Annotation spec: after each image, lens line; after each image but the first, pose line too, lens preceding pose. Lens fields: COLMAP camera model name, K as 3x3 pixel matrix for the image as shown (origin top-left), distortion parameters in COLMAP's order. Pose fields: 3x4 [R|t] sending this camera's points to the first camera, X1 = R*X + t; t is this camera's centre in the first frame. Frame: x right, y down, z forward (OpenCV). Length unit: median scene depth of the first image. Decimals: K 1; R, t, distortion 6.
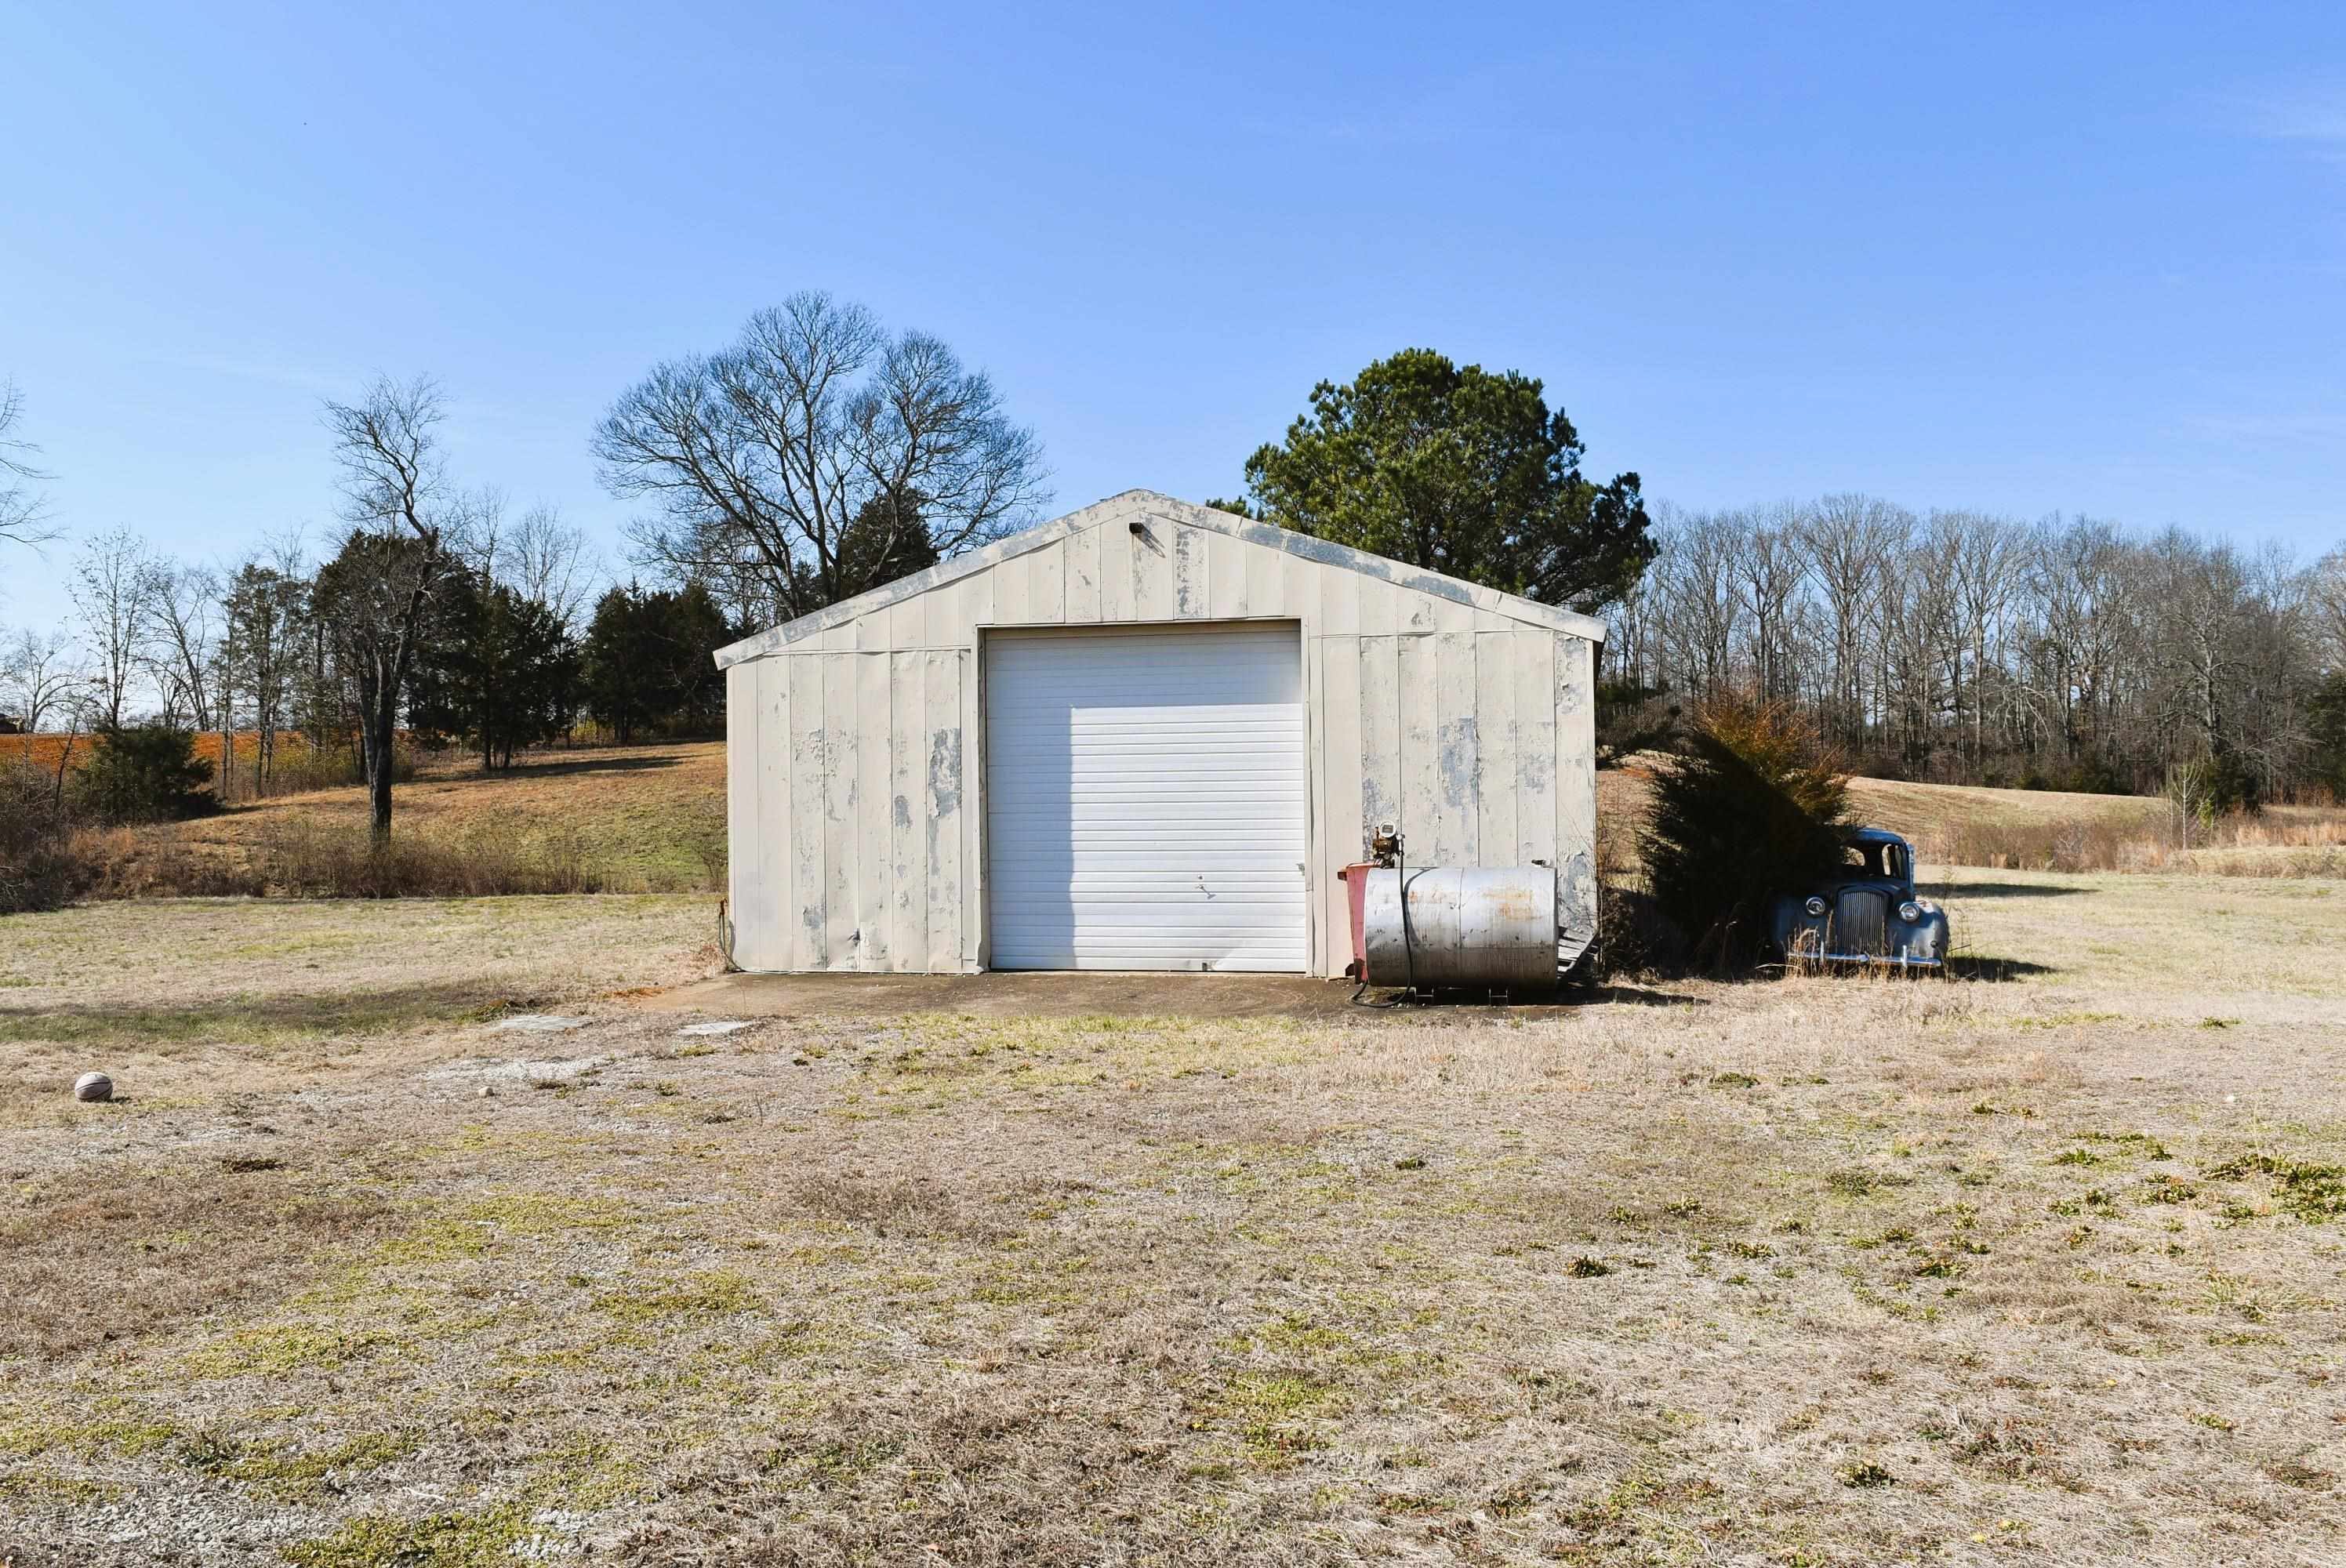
lens RADIAL K [[1873.8, 0, 1171.6], [0, 1873.8, 779.3], [0, 0, 1]] dist [-0.093695, -0.001935]
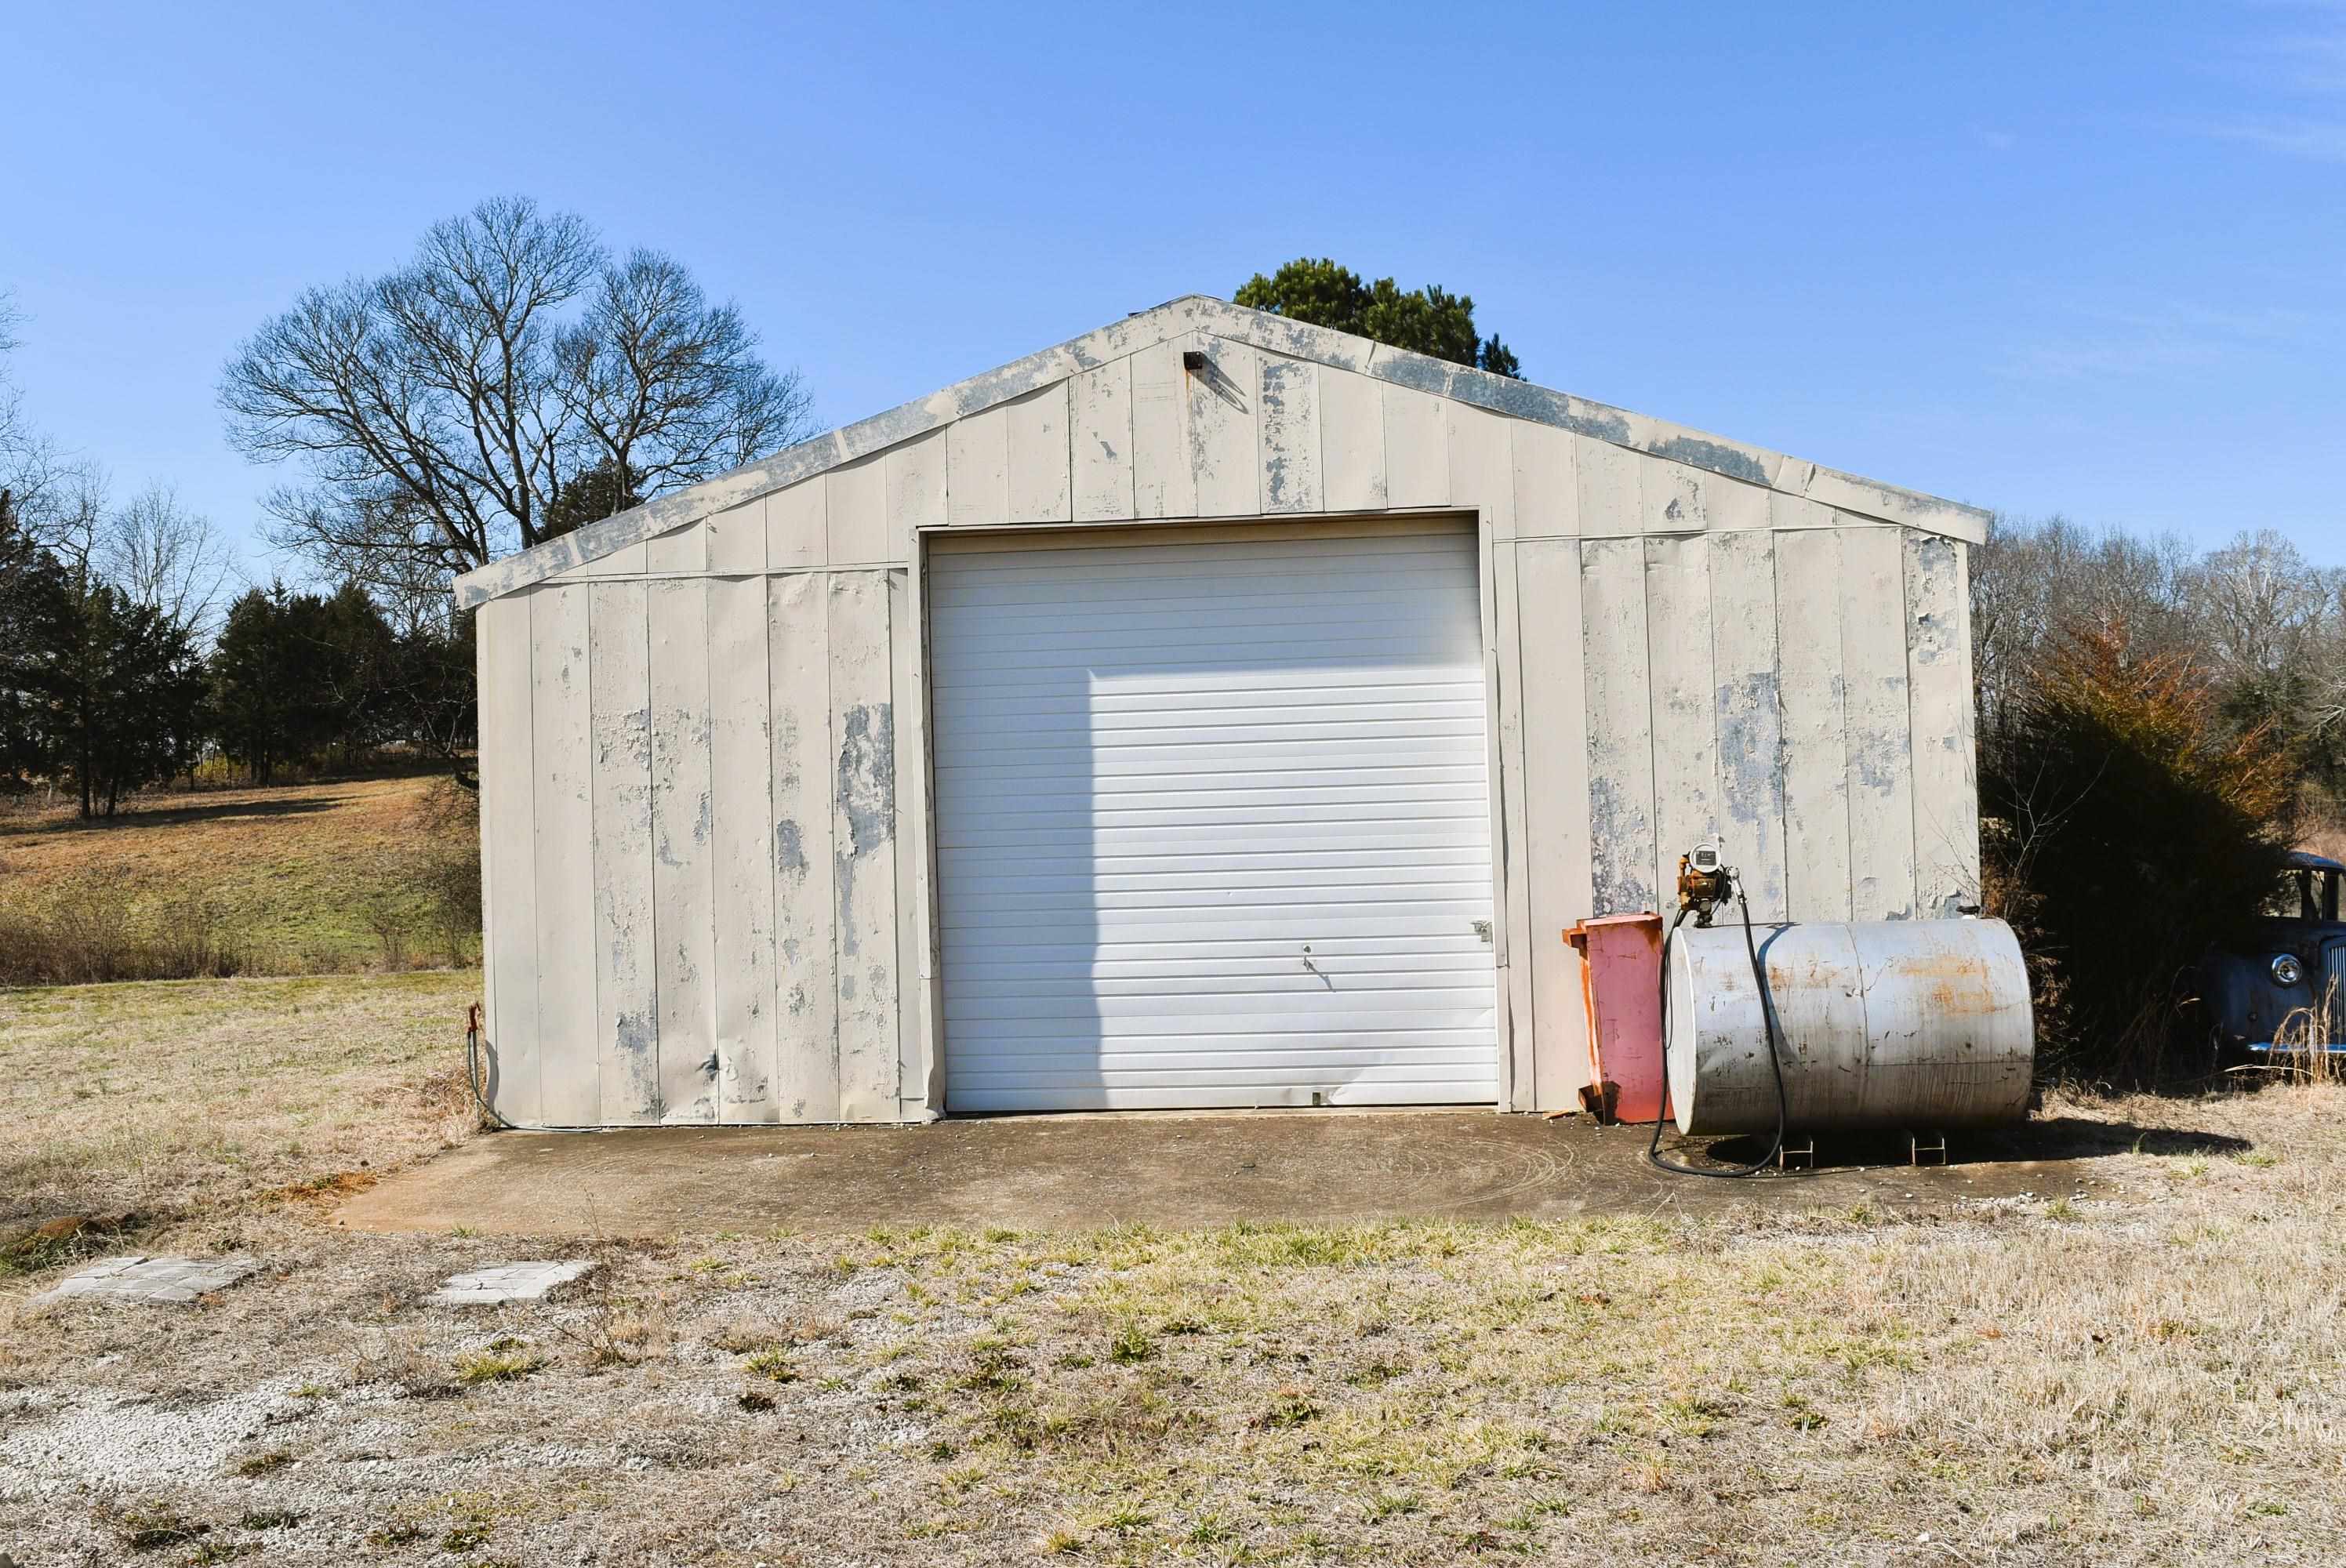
lens RADIAL K [[2132.3, 0, 1176.2], [0, 2132.3, 786.8], [0, 0, 1]] dist [-0.078156, 0.000000]
pose [[0.992094, -0.014634, 0.124642, -0.106894], [0.016579, 0.999756, -0.014583, 0.009969], [-0.124398, 0.016534, 0.992095, 0.325275]]
